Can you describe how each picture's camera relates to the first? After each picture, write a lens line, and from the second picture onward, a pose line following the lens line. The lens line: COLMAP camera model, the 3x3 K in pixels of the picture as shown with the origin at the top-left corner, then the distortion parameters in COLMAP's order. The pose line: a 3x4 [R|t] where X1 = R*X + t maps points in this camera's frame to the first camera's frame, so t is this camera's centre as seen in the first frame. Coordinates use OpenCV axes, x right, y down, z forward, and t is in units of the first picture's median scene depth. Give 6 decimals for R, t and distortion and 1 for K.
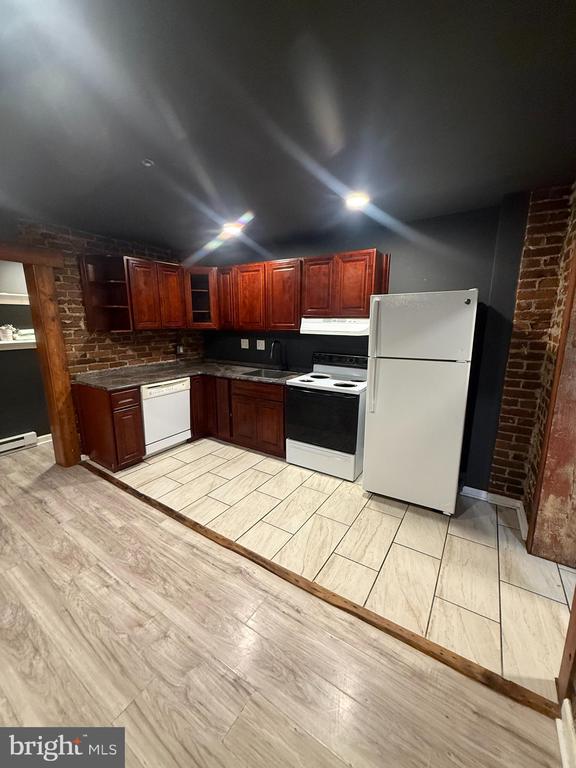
lens RADIAL K [[305.2, 0, 287.8], [0, 305.2, 382.3], [0, 0, 1]] dist [0.000444, 0.000155]
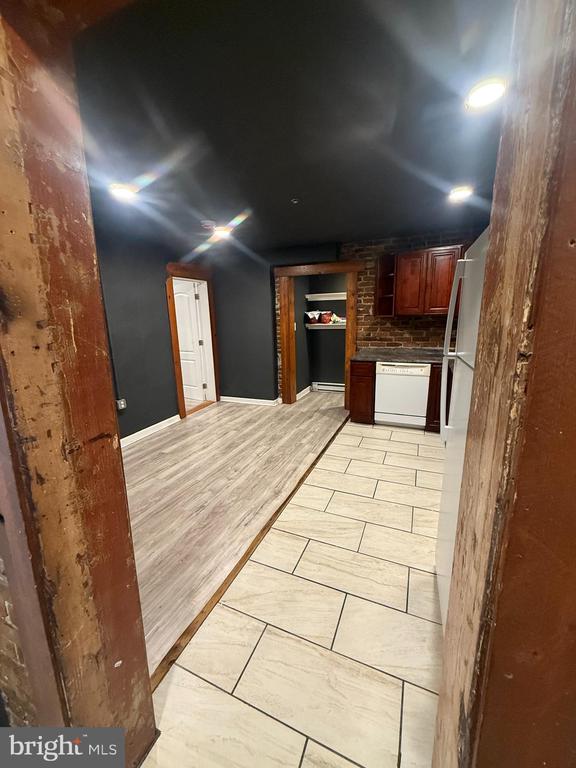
lens RADIAL K [[305.2, 0, 290.2], [0, 305.2, 383.6], [0, 0, 1]] dist [0.000444, 0.000155]
pose [[0.173237, 0.208759, -0.962501, 0.682809], [-0.173764, 0.968425, 0.178769, -0.065510], [0.969430, 0.136279, 0.204042, 0.465615]]
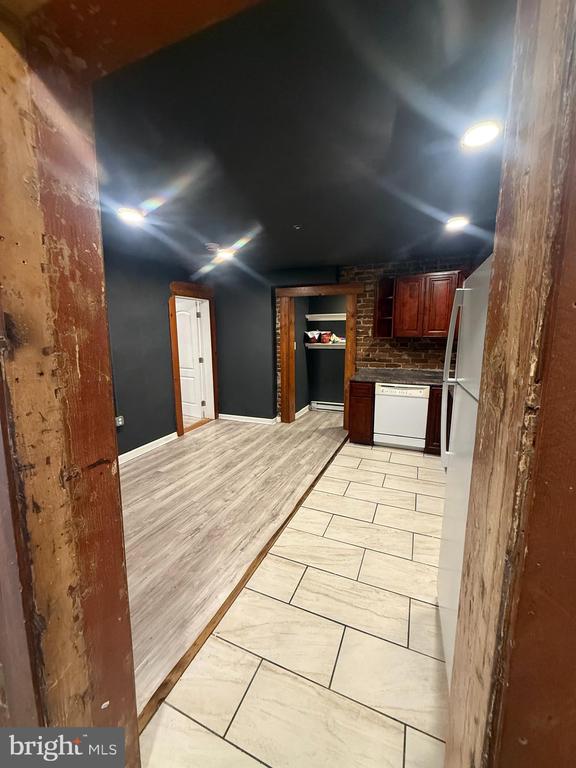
lens RADIAL K [[305.2, 0, 290.1], [0, 305.2, 383.9], [0, 0, 1]] dist [0.000444, 0.000155]
pose [[0.174566, 0.158650, -0.971780, 0.680888], [-0.190896, 0.973662, 0.124666, -0.074727], [0.965963, 0.163747, 0.200254, 0.460538]]
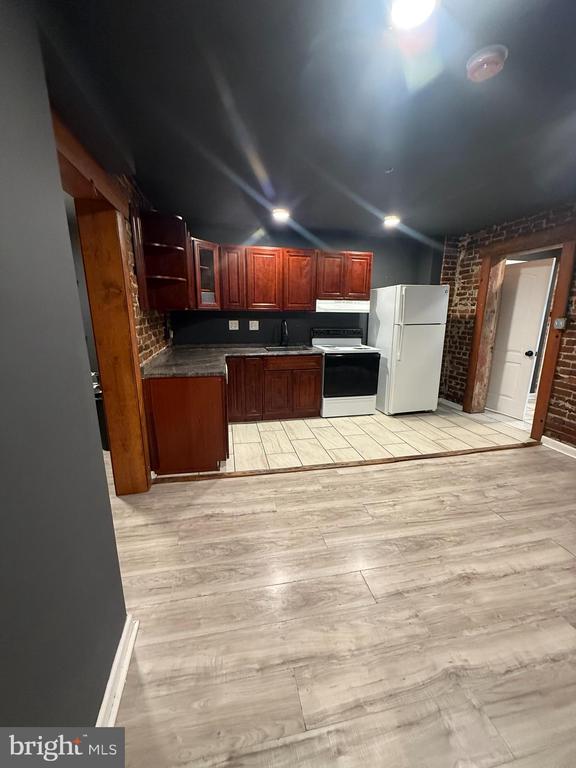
lens RADIAL K [[305.2, 0, 287.7], [0, 305.2, 381.4], [0, 0, 1]] dist [0.000444, 0.000155]
pose [[0.711743, -0.155314, 0.685054, -1.043760], [0.136324, 0.987249, 0.082191, -0.003555], [-0.689084, 0.034891, 0.723841, 0.226933]]
